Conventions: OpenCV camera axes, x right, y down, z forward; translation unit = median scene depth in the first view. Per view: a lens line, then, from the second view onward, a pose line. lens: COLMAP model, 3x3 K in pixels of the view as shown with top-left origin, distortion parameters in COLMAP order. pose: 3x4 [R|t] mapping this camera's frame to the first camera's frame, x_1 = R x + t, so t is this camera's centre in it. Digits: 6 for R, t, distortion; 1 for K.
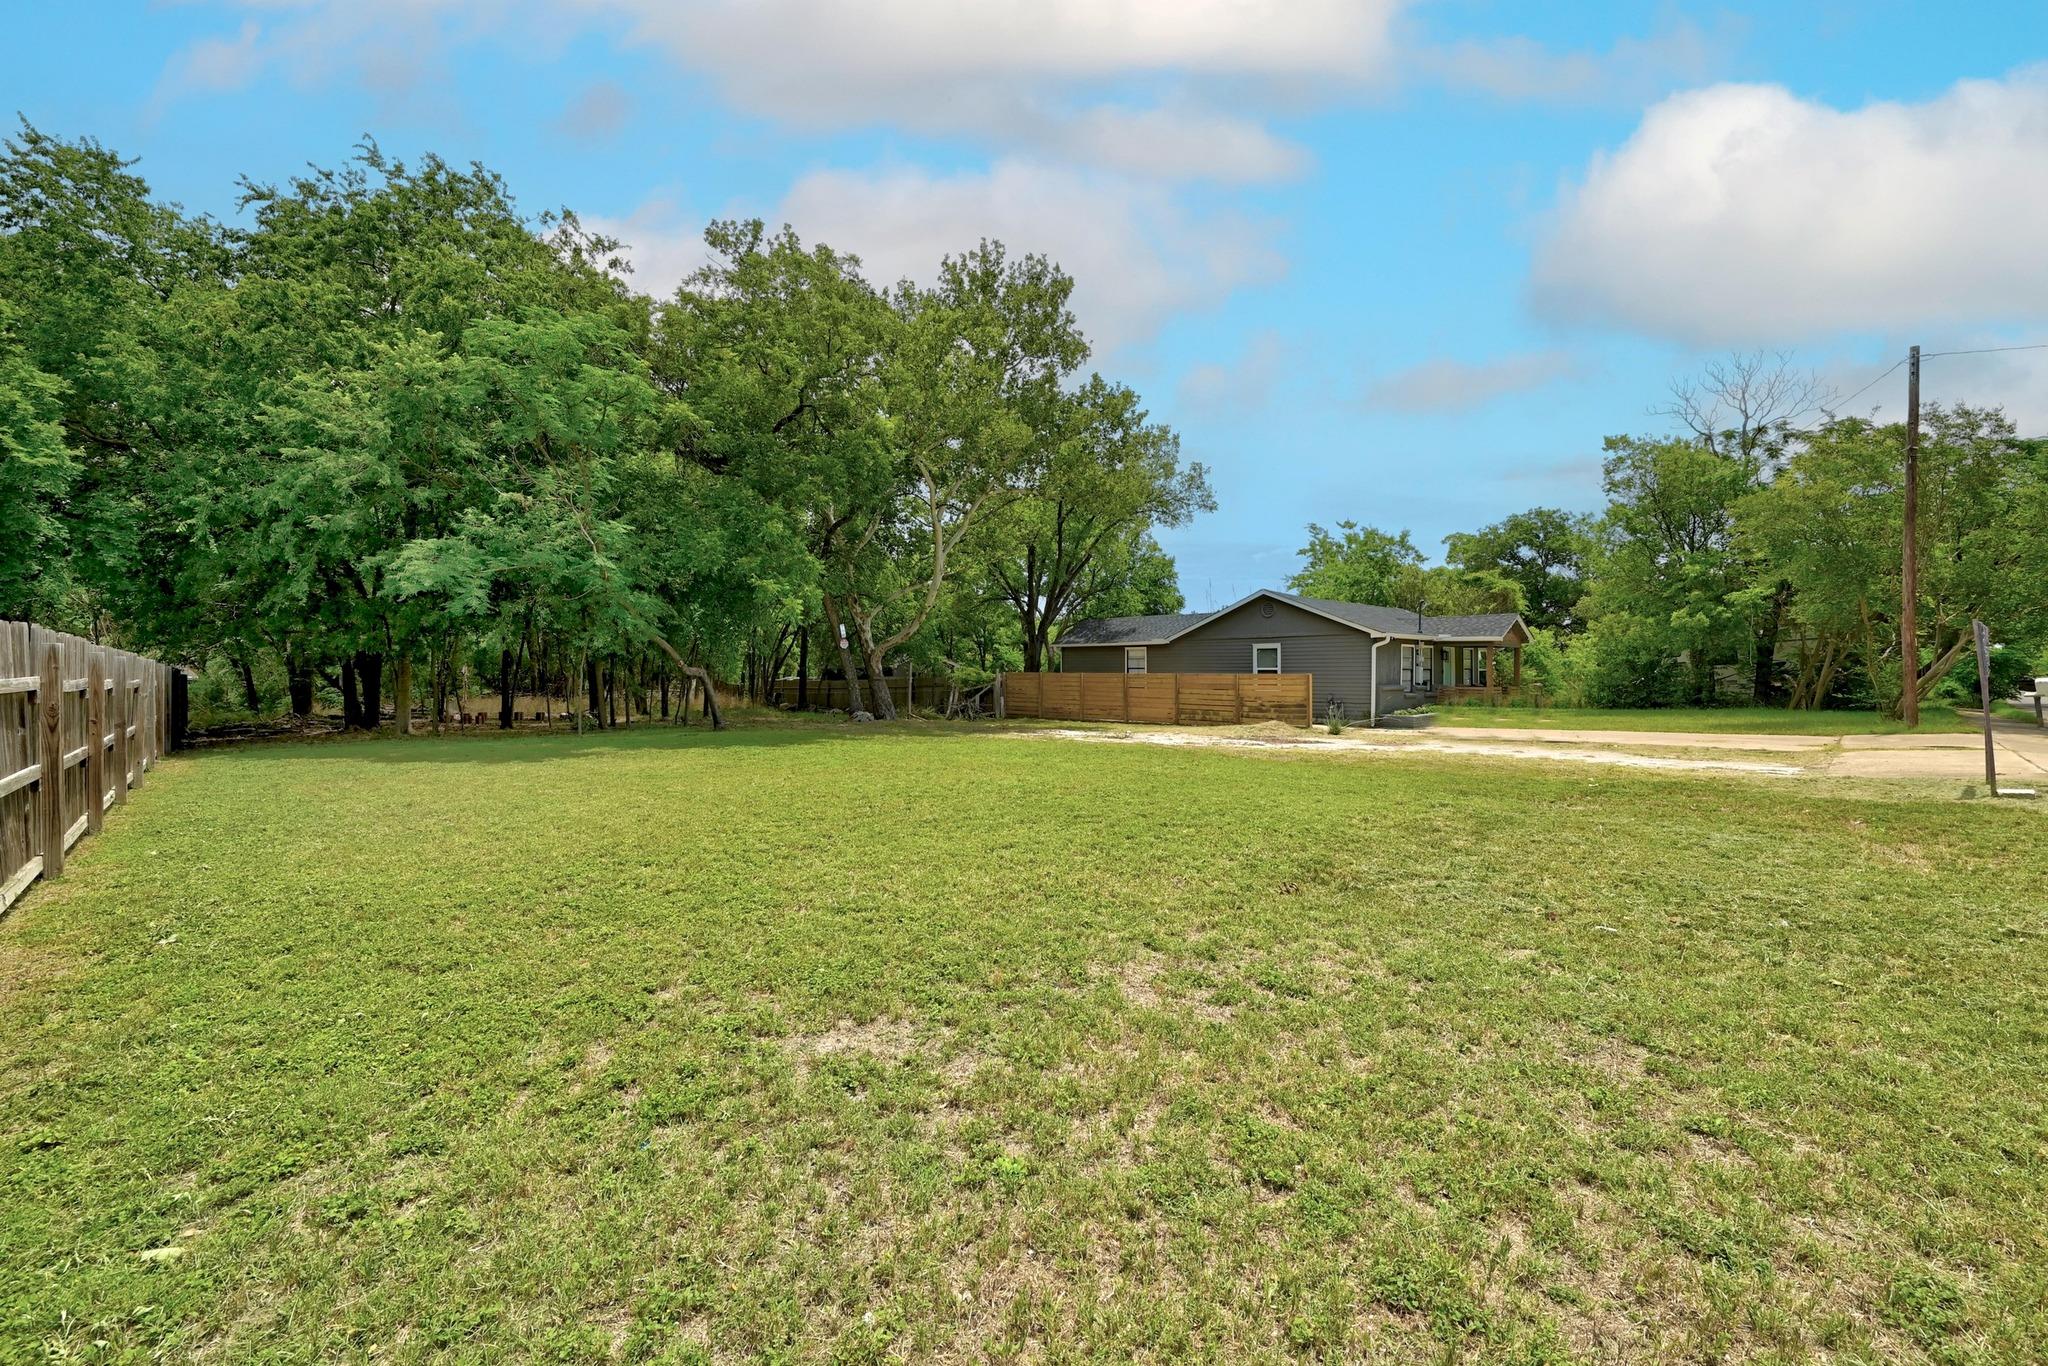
lens RADIAL K [[824.3, 0, 1020.2], [0, 824.3, 673.9], [0, 0, 1]] dist [0.000011, 0.000374]
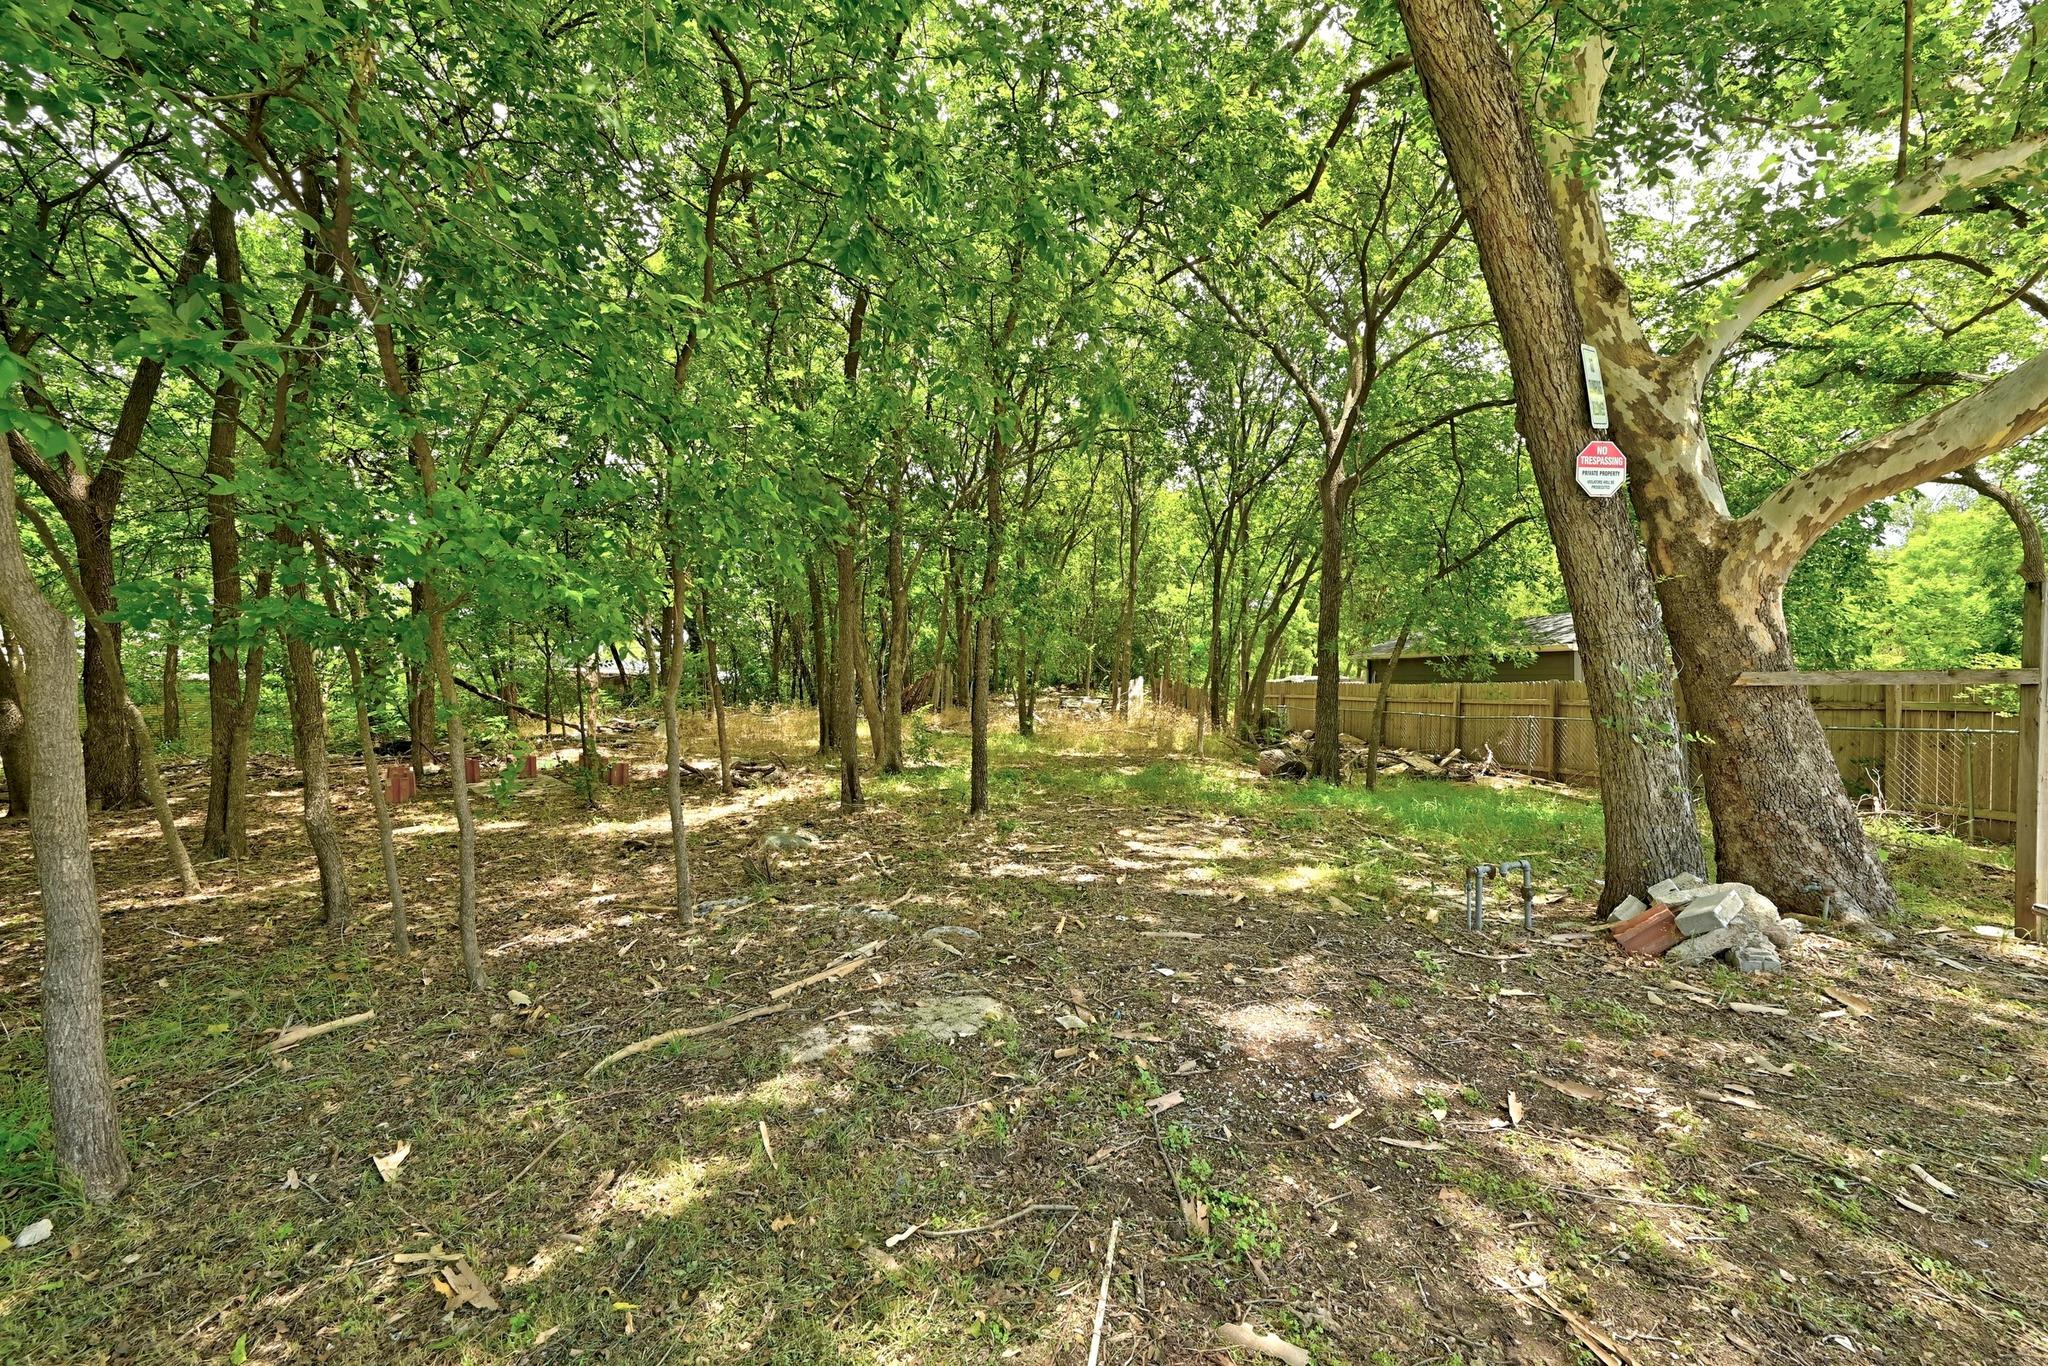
lens RADIAL K [[824.3, 0, 1015.6], [0, 824.3, 676.7], [0, 0, 1]] dist [0.000011, 0.000374]
pose [[0.819175, 0.005070, -0.573522, -0.204520], [-0.003094, 0.999985, 0.004421, 0.004135], [0.573536, -0.001846, 0.819179, 0.762248]]
